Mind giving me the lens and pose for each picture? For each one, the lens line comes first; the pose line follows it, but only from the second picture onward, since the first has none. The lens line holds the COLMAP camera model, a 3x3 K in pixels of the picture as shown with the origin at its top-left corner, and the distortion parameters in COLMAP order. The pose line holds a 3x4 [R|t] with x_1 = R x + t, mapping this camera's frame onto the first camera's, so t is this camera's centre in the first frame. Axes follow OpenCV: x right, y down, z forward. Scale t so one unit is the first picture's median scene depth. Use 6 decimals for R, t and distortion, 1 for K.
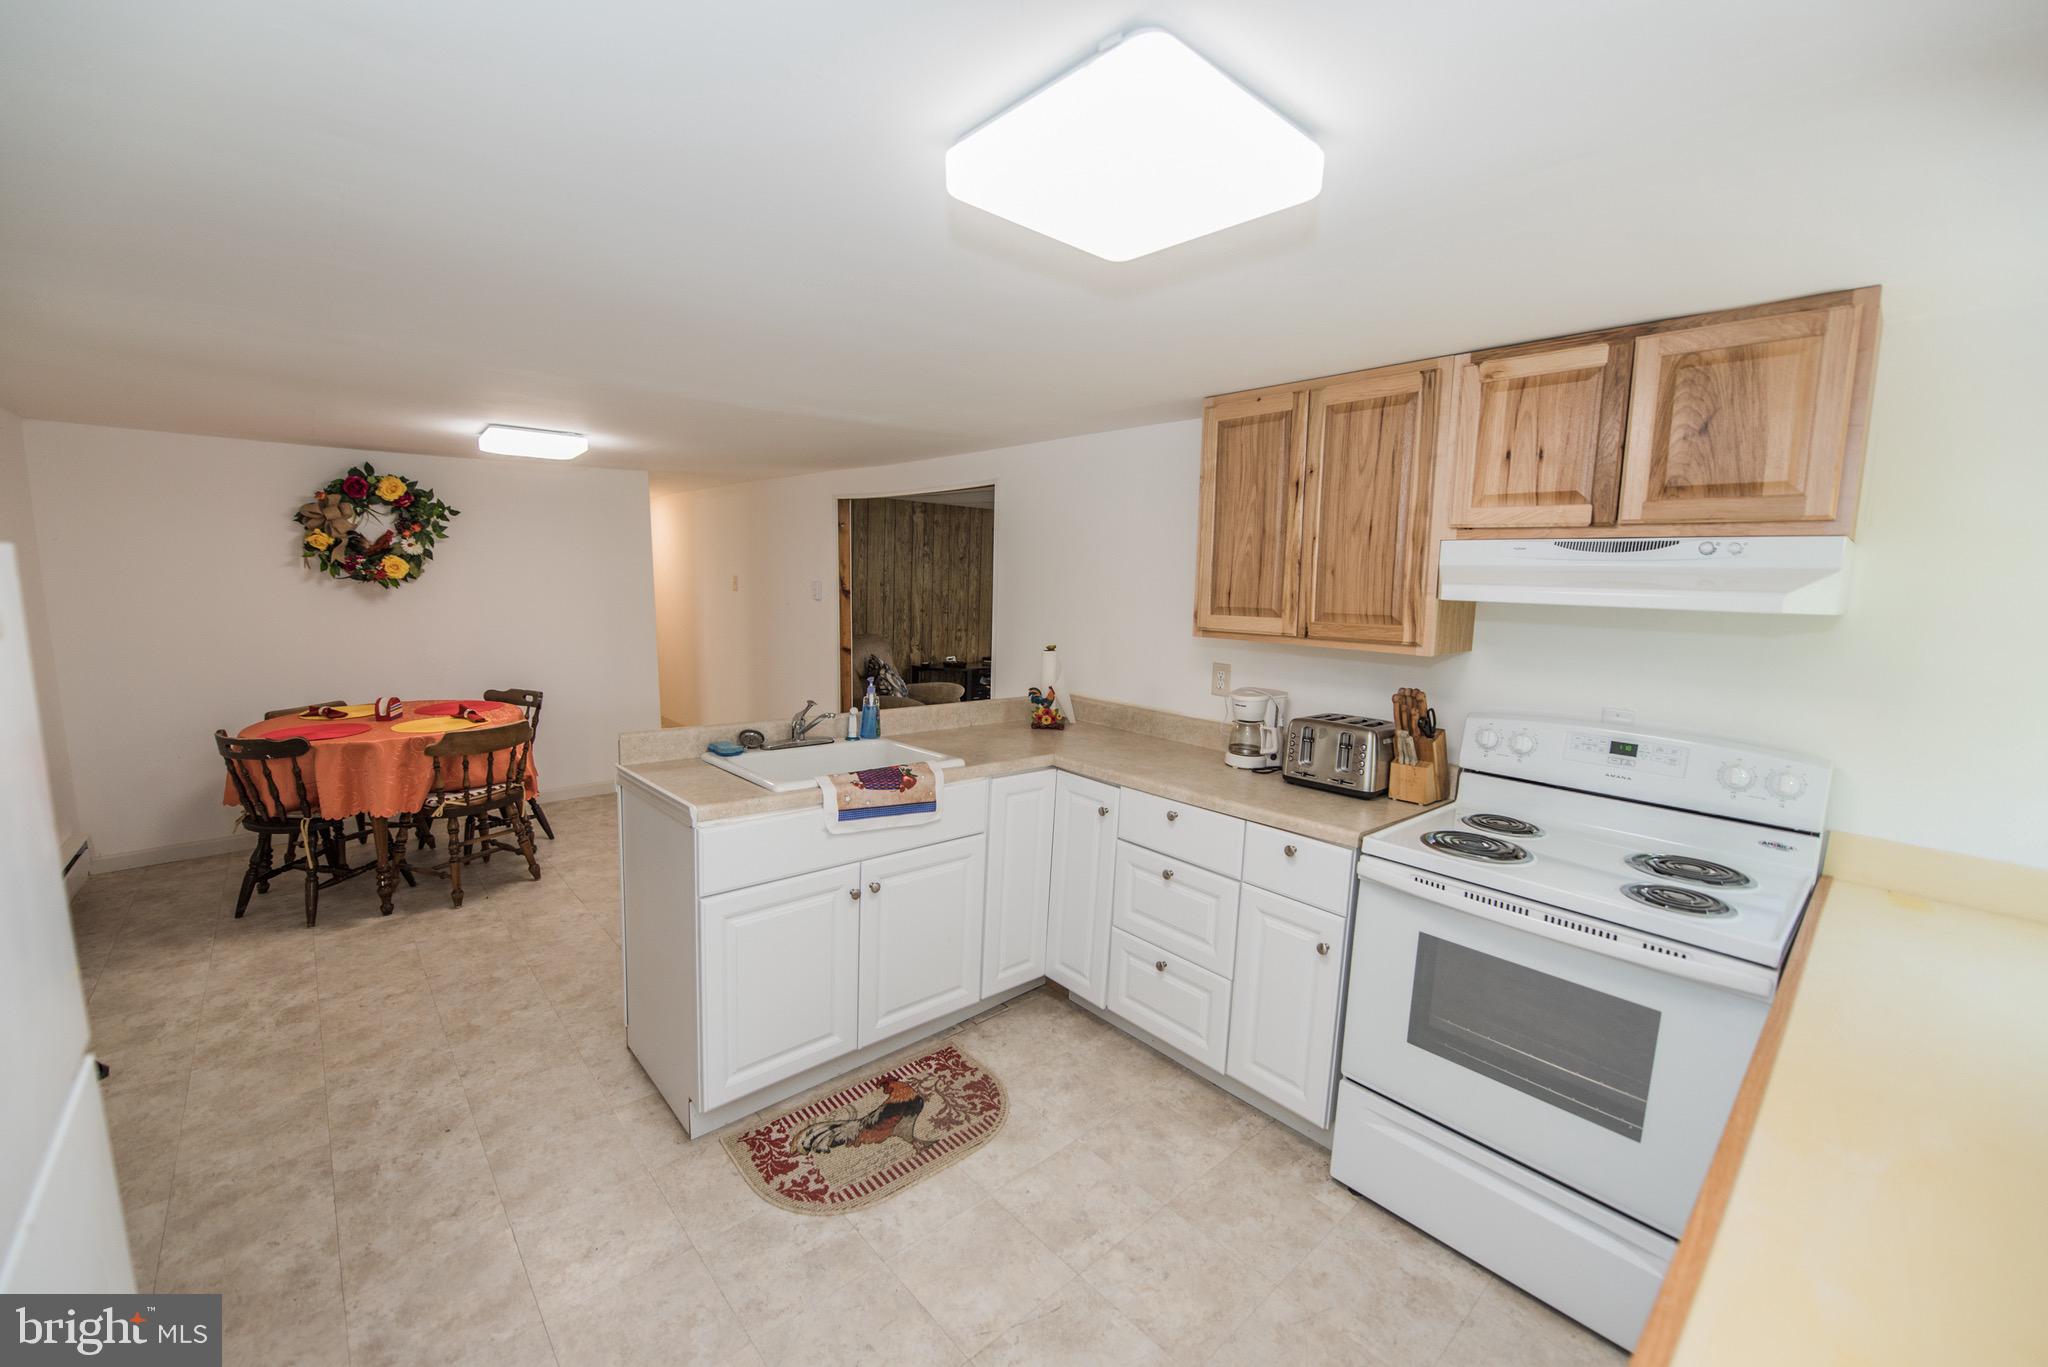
lens RADIAL K [[815.2, 0, 1023.9], [0, 815.2, 681.0], [0, 0, 1]] dist [-0.014193, -0.003076]
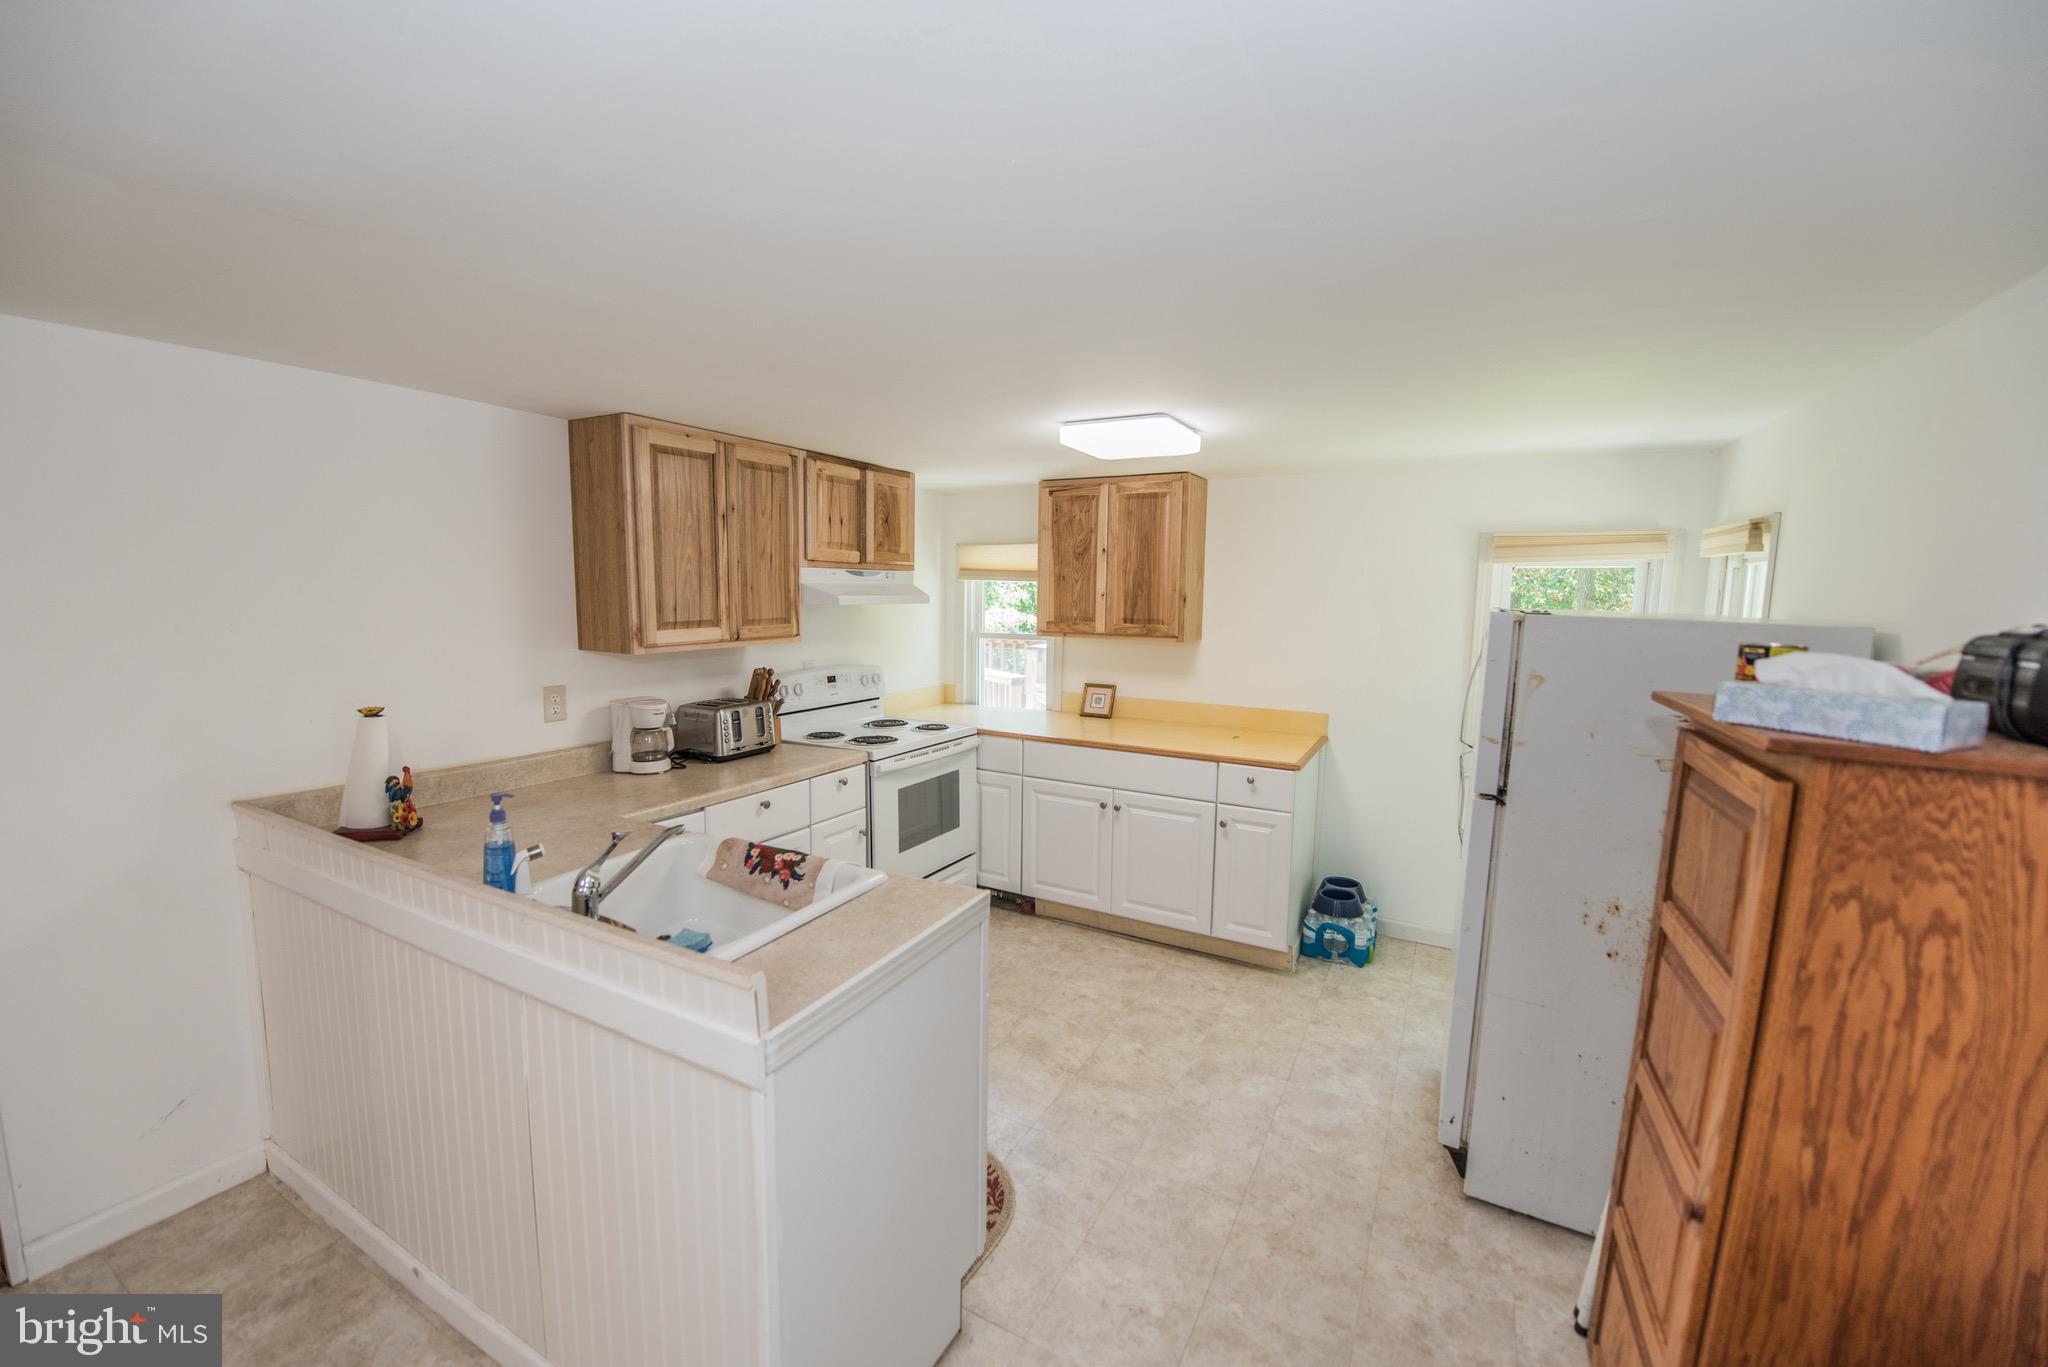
lens RADIAL K [[815.2, 0, 1023.8], [0, 815.2, 684.0], [0, 0, 1]] dist [-0.014193, -0.003076]
pose [[-0.330457, -0.131940, 0.934553, -1.102692], [0.109346, 0.978161, 0.176761, -0.180922], [-0.937466, 0.160601, -0.308813, 1.106136]]
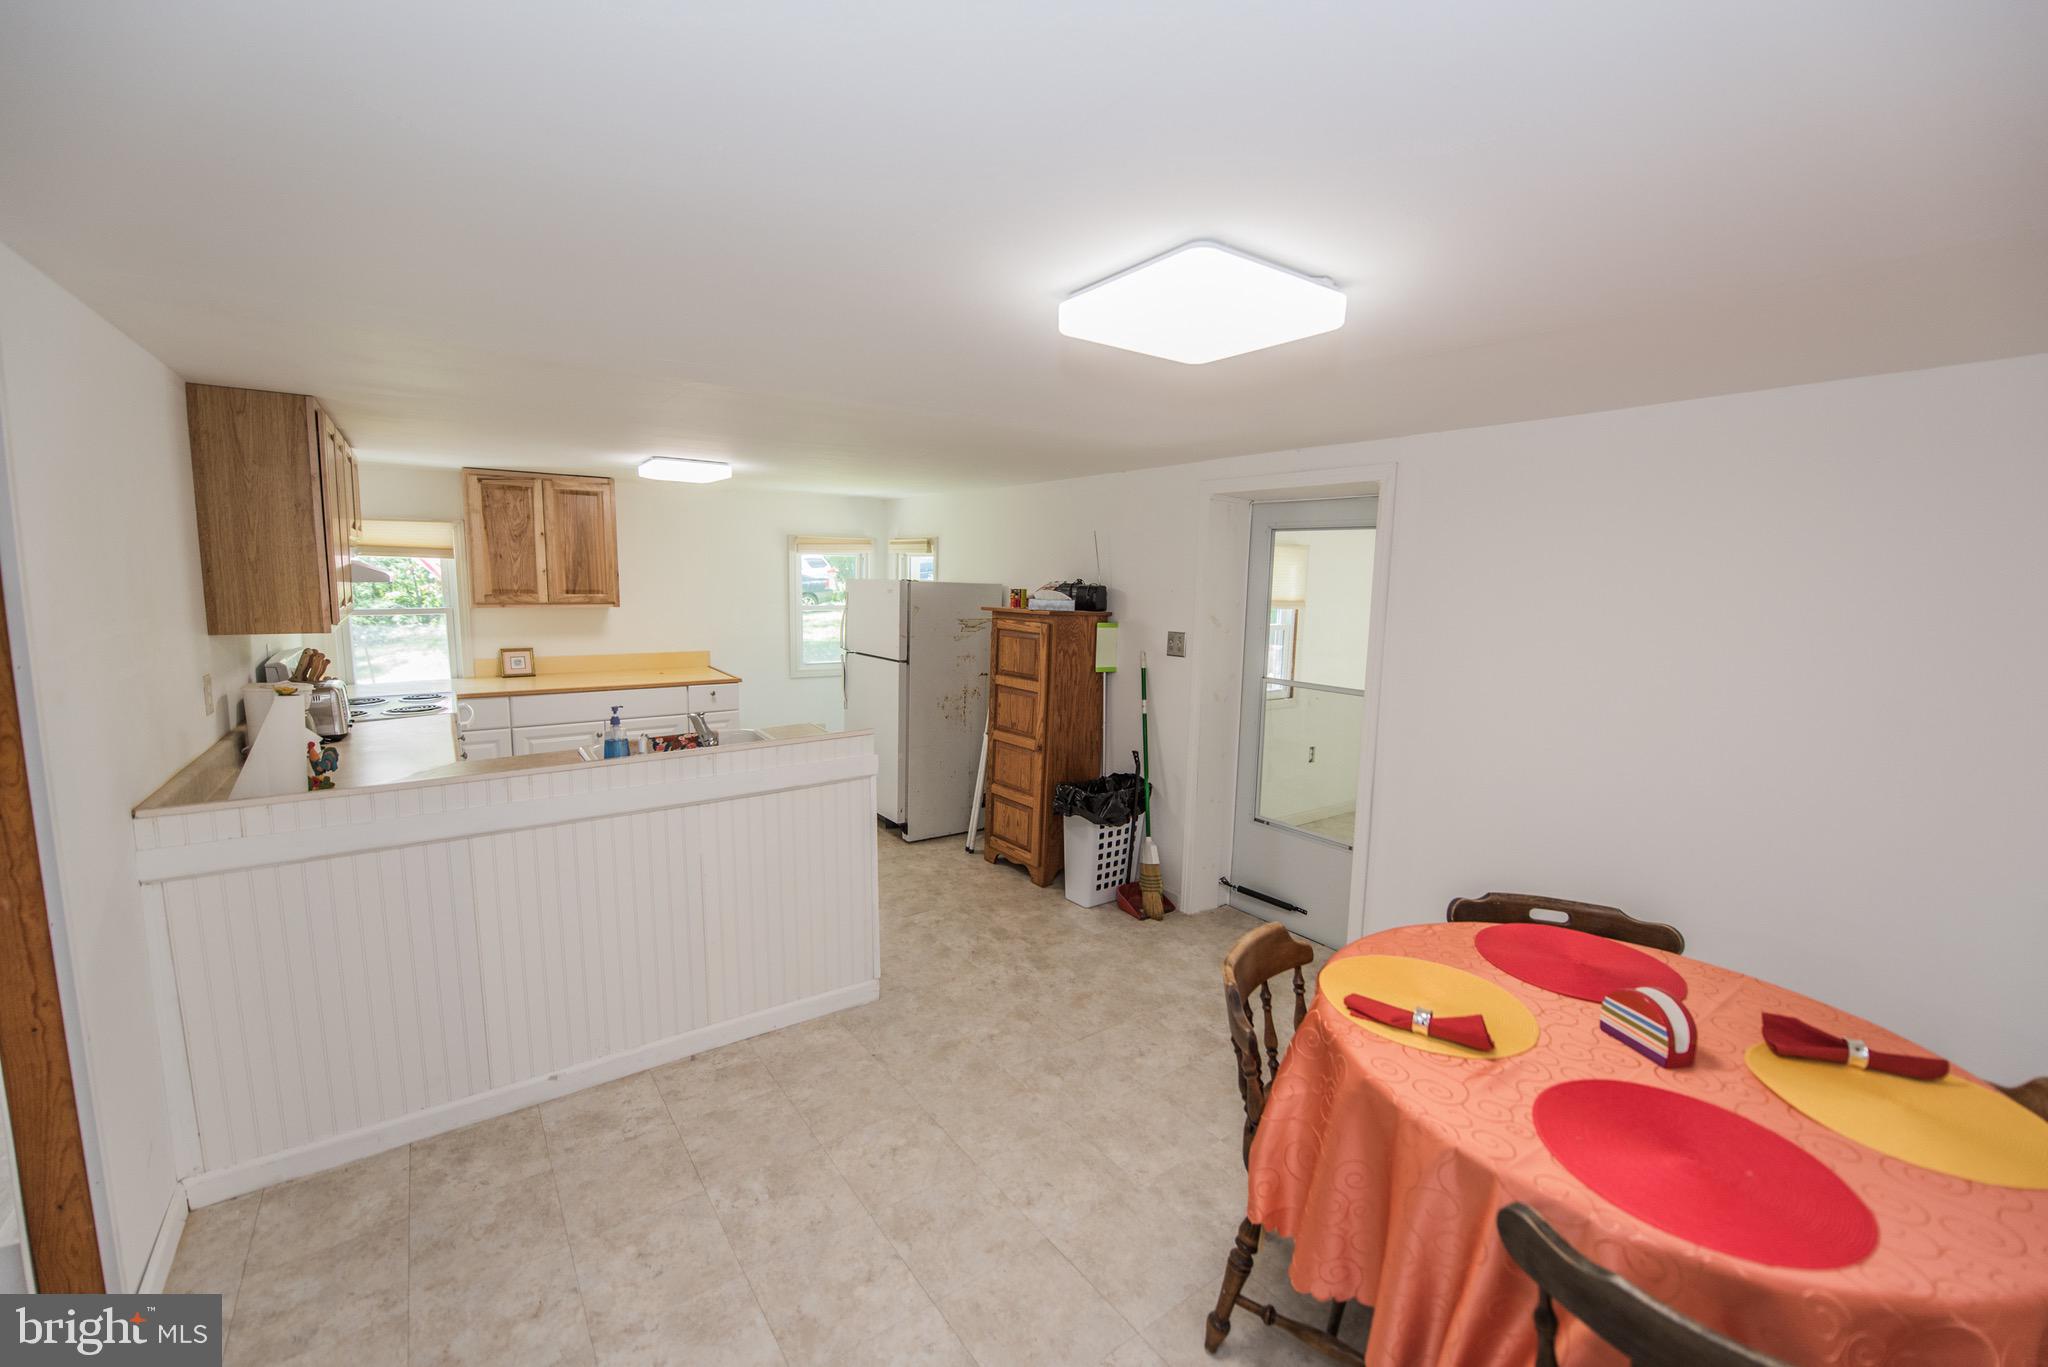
lens RADIAL K [[815.2, 0, 1012.2], [0, 815.2, 676.0], [0, 0, 1]] dist [-0.014193, -0.003076]
pose [[-0.993287, -0.050679, 0.103984, -0.928862], [-0.022299, 0.965948, 0.257774, -0.358724], [-0.113506, 0.253725, -0.960594, 2.415723]]
